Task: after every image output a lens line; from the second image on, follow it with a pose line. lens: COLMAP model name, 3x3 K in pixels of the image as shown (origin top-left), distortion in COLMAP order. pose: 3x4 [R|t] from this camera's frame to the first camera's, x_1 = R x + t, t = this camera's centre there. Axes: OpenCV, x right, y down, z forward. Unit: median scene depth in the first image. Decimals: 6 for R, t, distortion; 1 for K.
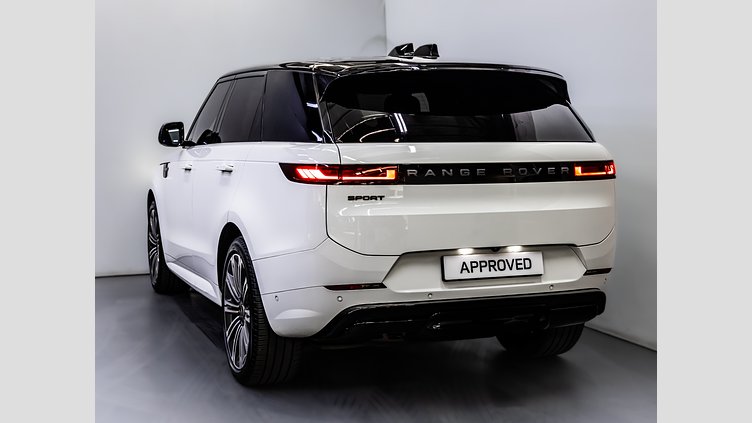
lens RADIAL K [[1002.4, 0, 371.7], [0, 1002.4, 225.8], [0, 0, 1]] dist [0.029130, 0.000000]
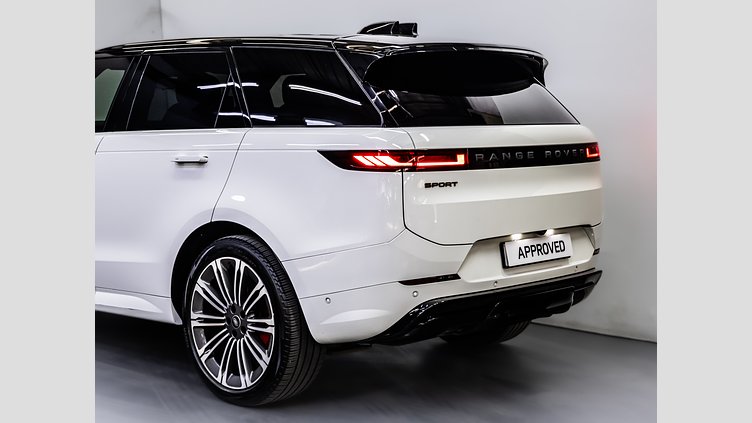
lens RADIAL K [[1103.8, 0, 373.9], [0, 1103.8, 214.3], [0, 0, 1]] dist [0.059346, 0.000000]
pose [[0.905170, -0.044296, 0.422735, -0.485311], [0.051633, 0.998649, -0.005914, 0.003055], [-0.421902, 0.027180, 0.906234, 0.081394]]
